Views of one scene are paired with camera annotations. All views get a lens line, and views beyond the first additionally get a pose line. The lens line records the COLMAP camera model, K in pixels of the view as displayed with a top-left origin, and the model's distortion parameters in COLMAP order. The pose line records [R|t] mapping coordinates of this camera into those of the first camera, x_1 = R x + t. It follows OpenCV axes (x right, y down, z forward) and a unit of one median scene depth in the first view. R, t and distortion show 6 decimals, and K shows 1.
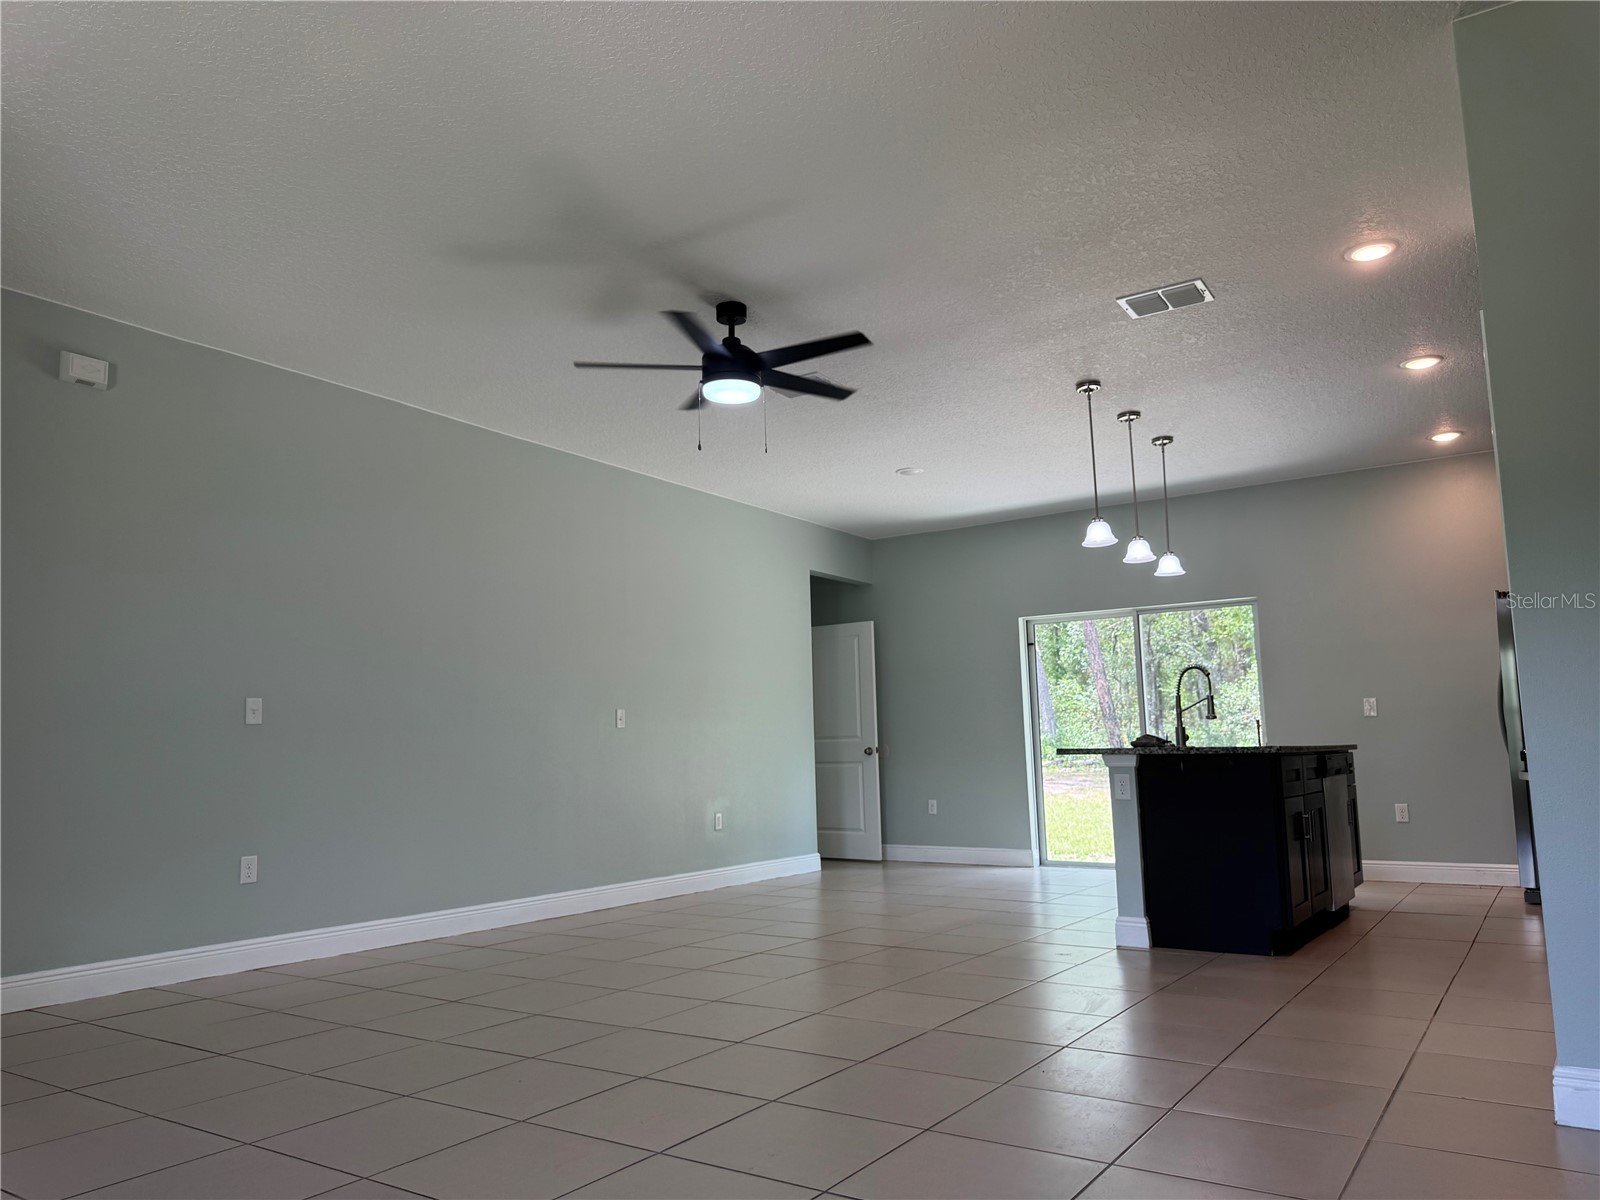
lens RADIAL K [[1130.1, 0, 793.5], [0, 1130.1, 602.3], [0, 0, 1]] dist [0.051394, -0.047124]
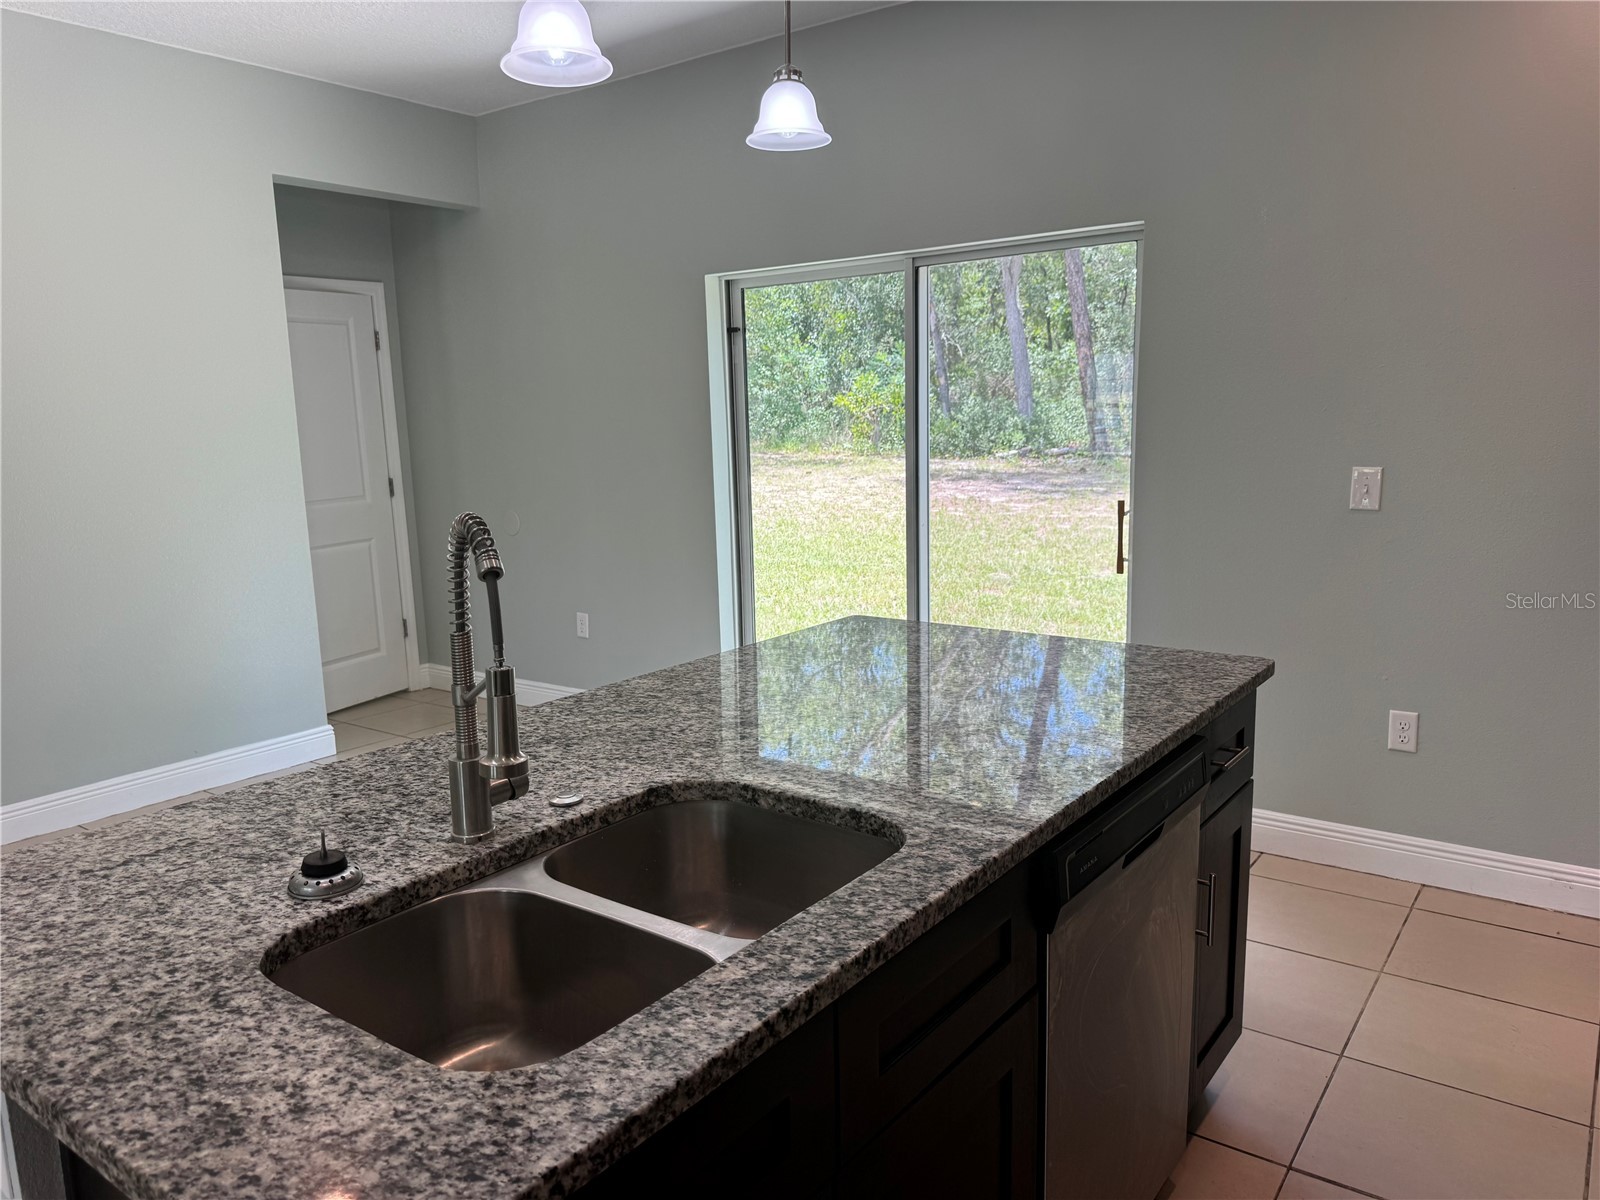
lens RADIAL K [[1130.1, 0, 803.2], [0, 1130.1, 602.0], [0, 0, 1]] dist [0.051394, -0.047124]
pose [[0.999411, 0.003148, -0.034185, 0.336120], [0.007138, 0.954965, 0.296633, 0.004281], [0.033579, -0.296702, 0.954380, 0.623173]]
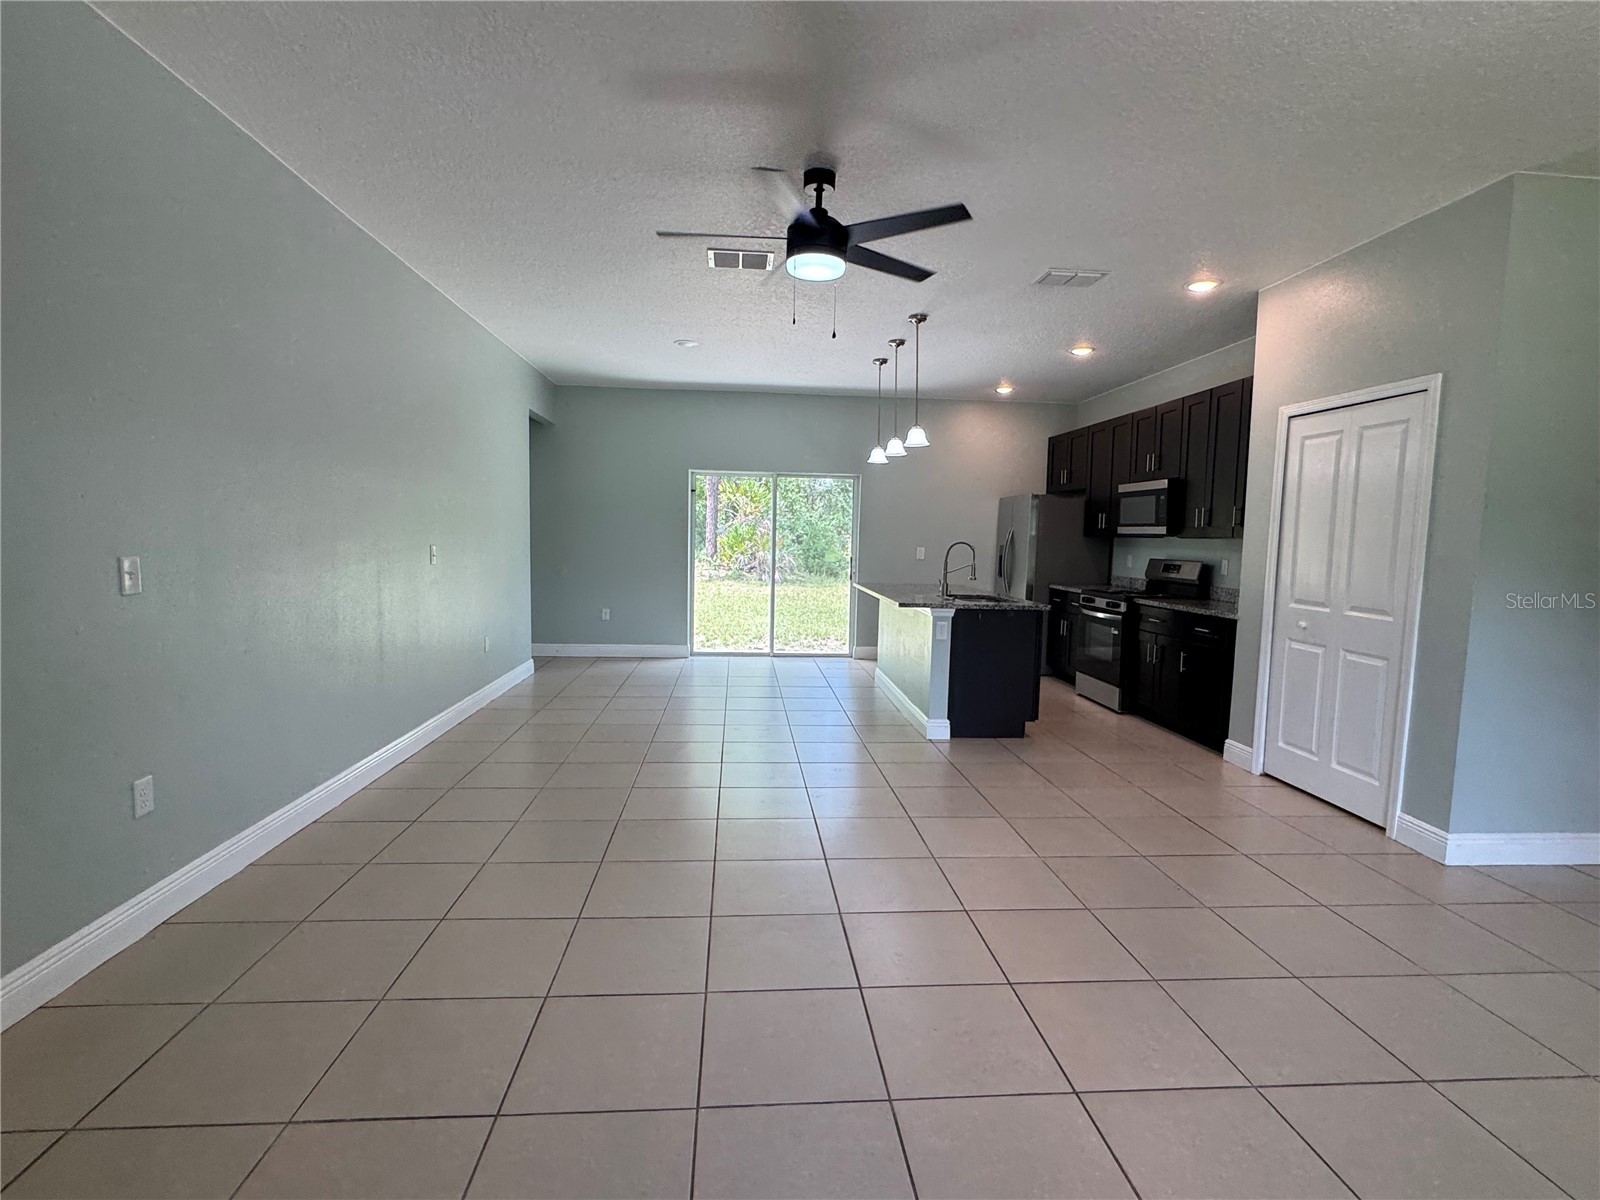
lens RADIAL K [[776.6, 0, 798.3], [0, 776.6, 602.7], [0, 0, 1]] dist [-0.004663, 0.002258]
pose [[0.780781, -0.015820, 0.624604, -0.328195], [-0.122570, 0.976377, 0.177946, -0.013479], [-0.612664, -0.215495, 0.760398, 0.294416]]
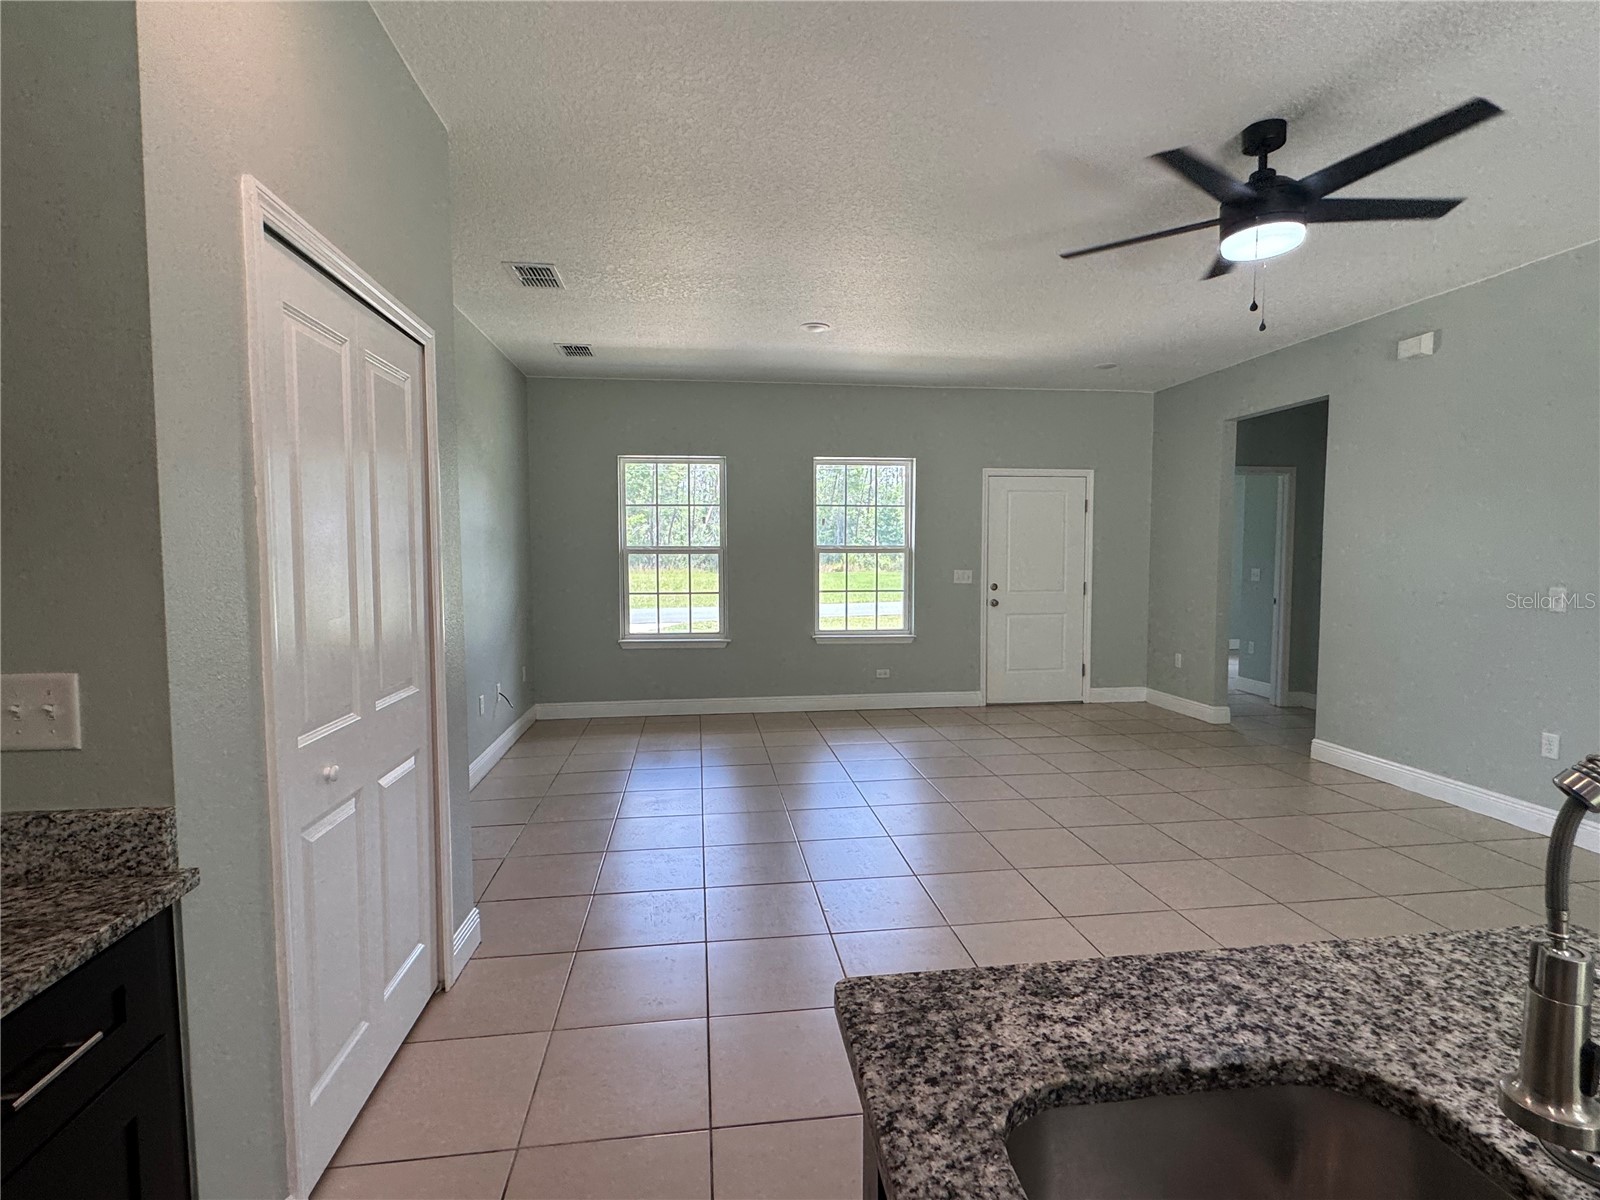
lens RADIAL K [[776.6, 0, 797.8], [0, 776.6, 601.6], [0, 0, 1]] dist [-0.004663, 0.002258]
pose [[-0.748546, 0.067989, -0.659588, 0.379563], [0.107769, 0.993978, -0.019846, 0.026561], [0.654266, -0.085938, -0.751366, 0.789586]]
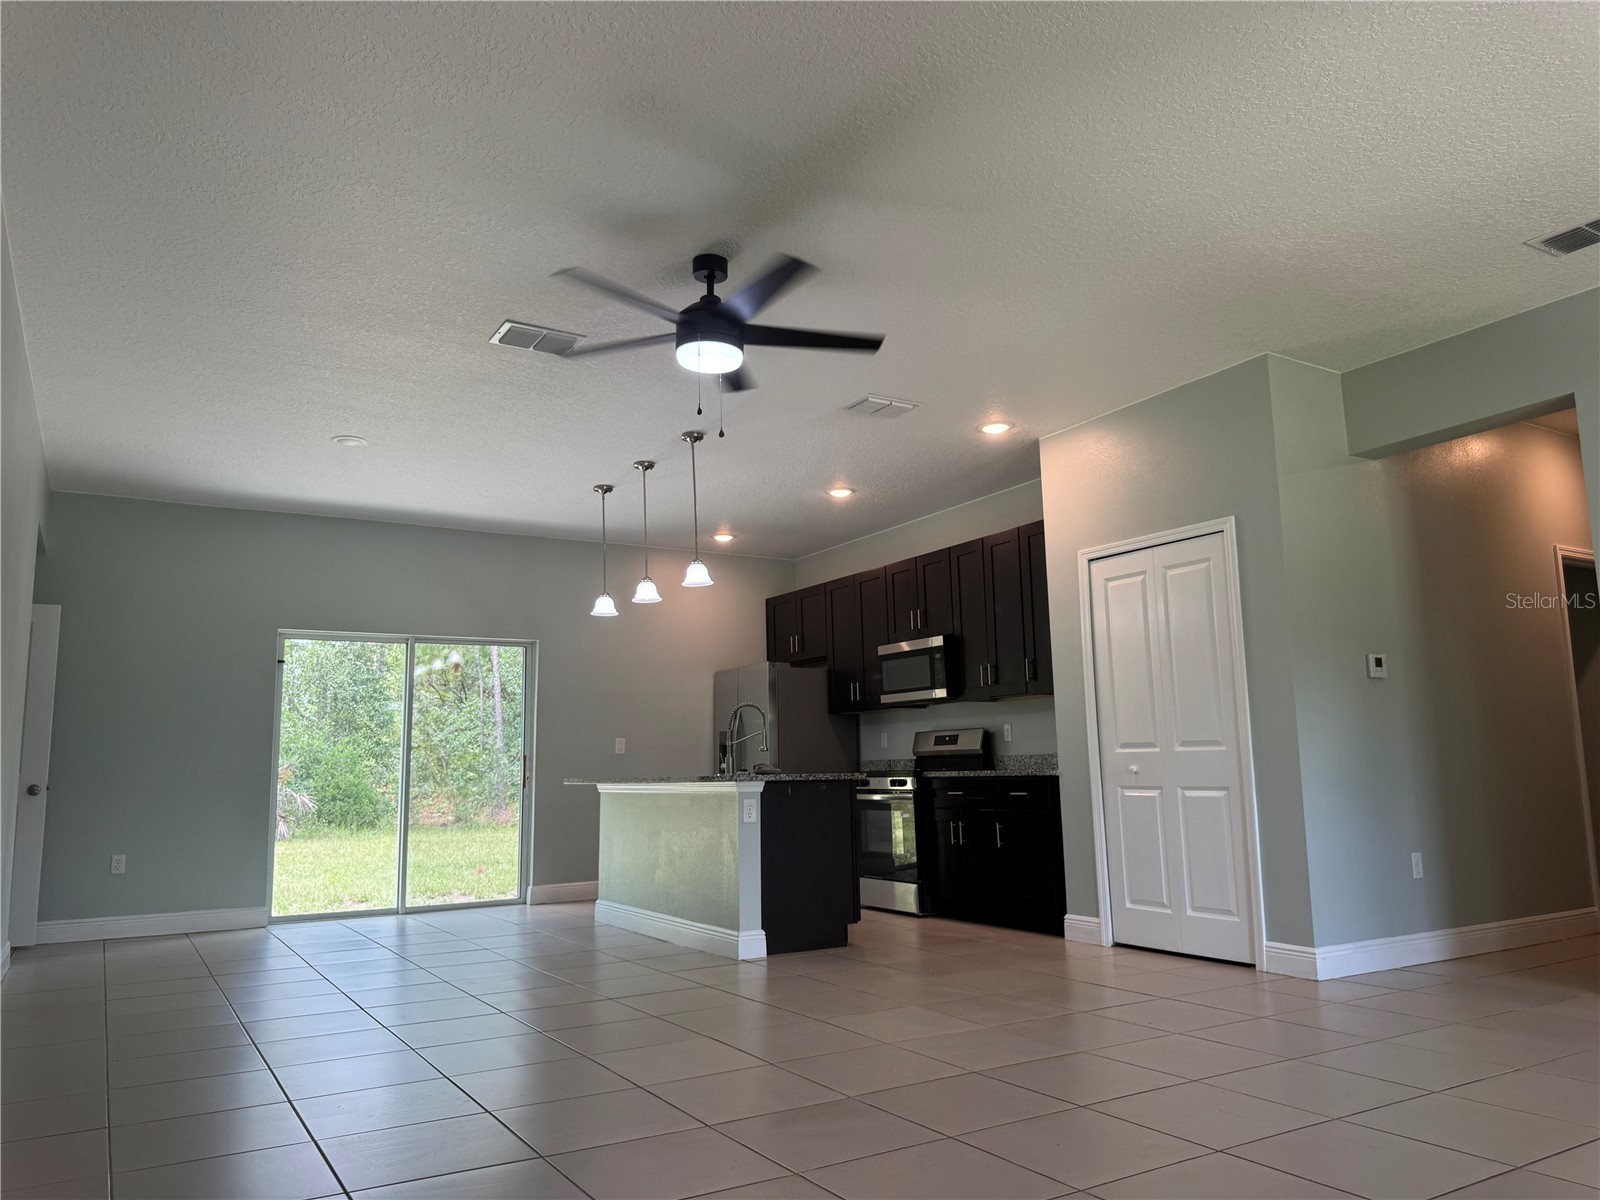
lens RADIAL K [[1130.1, 0, 800.8], [0, 1130.1, 598.7], [0, 0, 1]] dist [0.051394, -0.047124]
pose [[0.417921, 0.151214, 0.895811, -0.519657], [-0.110858, 0.987170, -0.114917, 0.059654], [-0.901694, -0.051281, 0.429322, 0.373145]]
